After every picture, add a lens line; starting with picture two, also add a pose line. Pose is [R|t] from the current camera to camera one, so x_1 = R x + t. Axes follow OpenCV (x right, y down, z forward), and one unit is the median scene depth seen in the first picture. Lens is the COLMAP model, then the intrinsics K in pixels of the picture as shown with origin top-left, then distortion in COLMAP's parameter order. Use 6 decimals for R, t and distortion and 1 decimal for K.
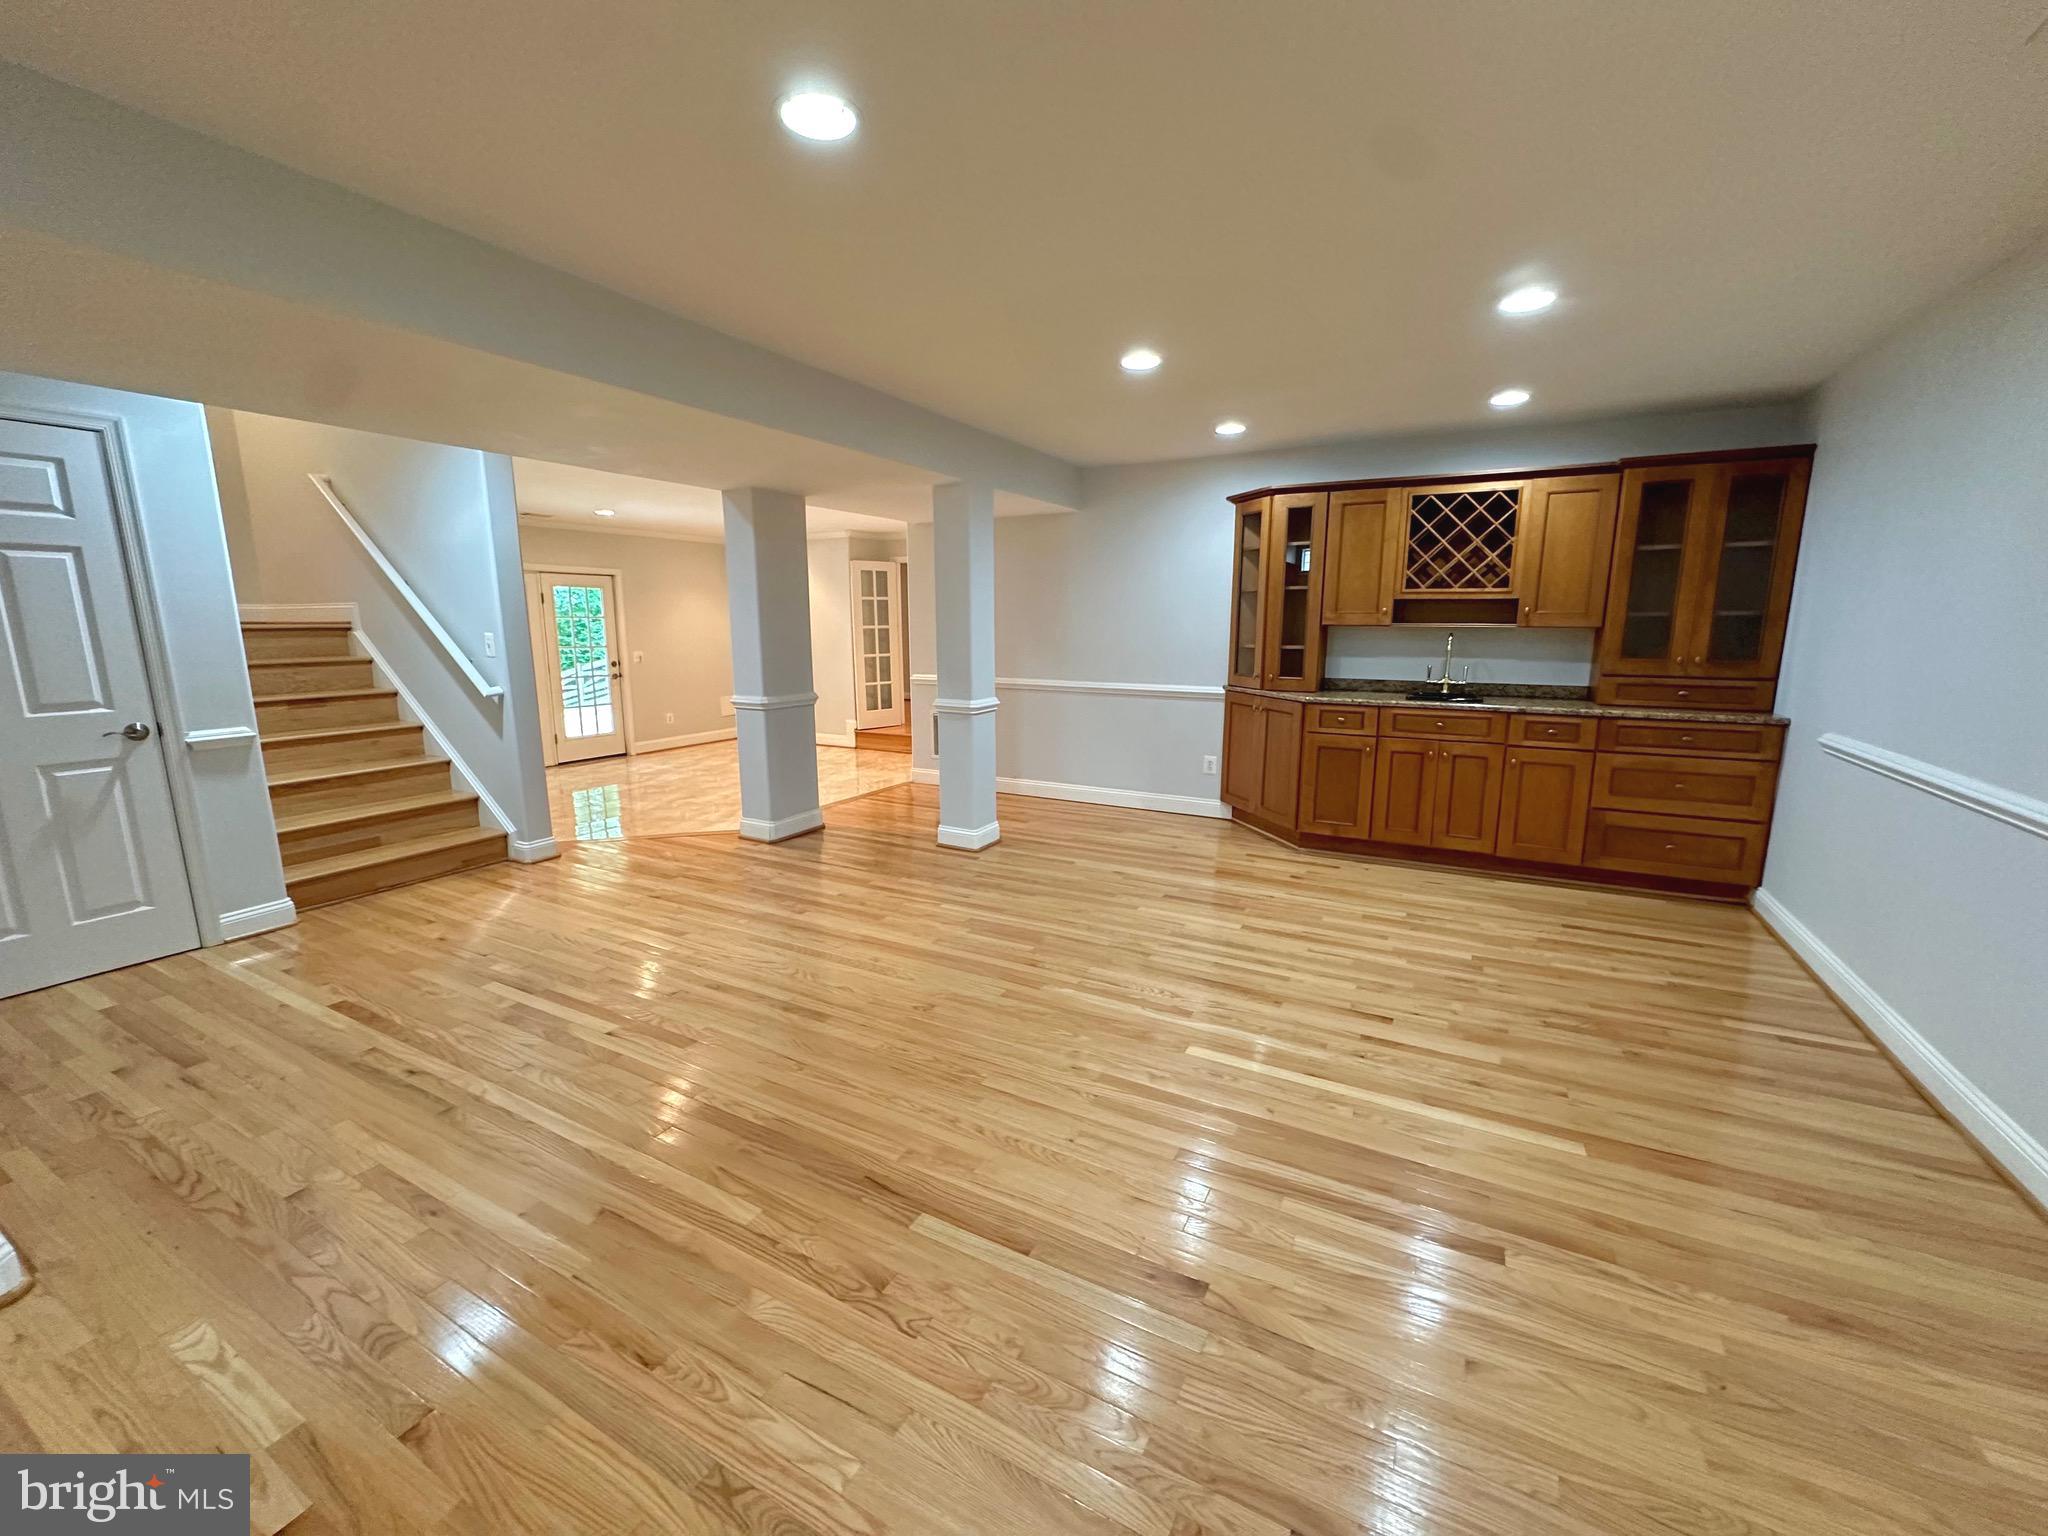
lens RADIAL K [[814.6, 0, 1030.3], [0, 814.6, 761.7], [0, 0, 1]] dist [-0.003517, 0.001196]
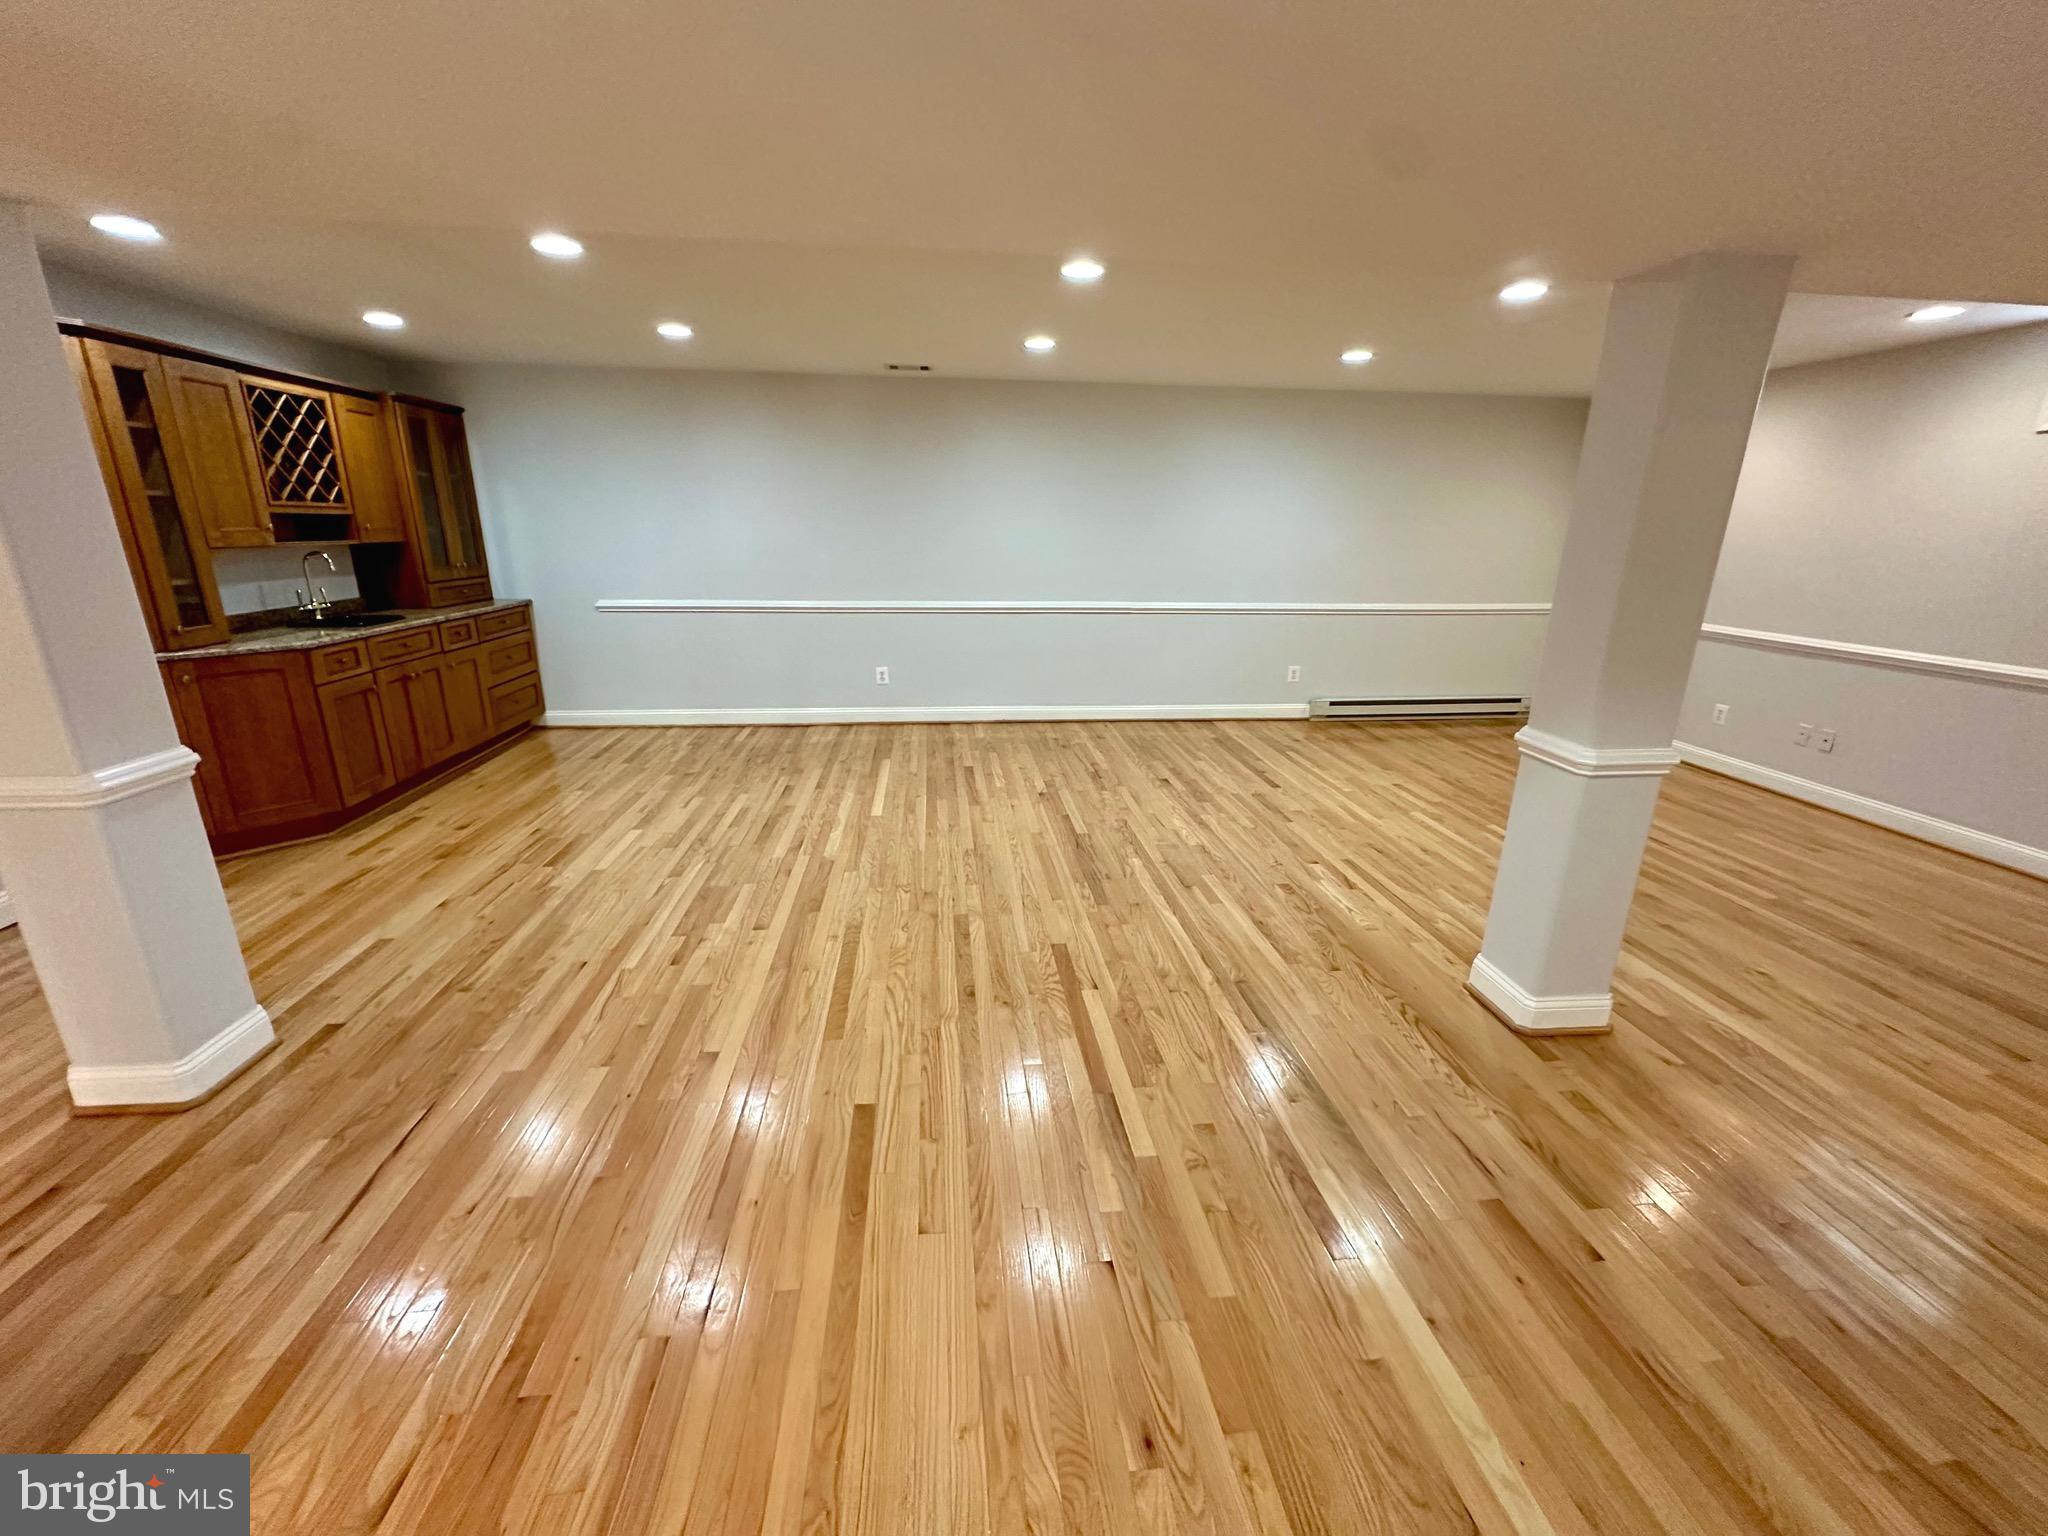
lens RADIAL K [[814.6, 0, 1015.7], [0, 814.6, 756.5], [0, 0, 1]] dist [-0.003517, 0.001196]
pose [[-0.554505, -0.238021, 0.797415, -0.711095], [0.130274, 0.921581, 0.365673, -0.180577], [-0.821920, 0.306650, -0.480013, 0.880096]]
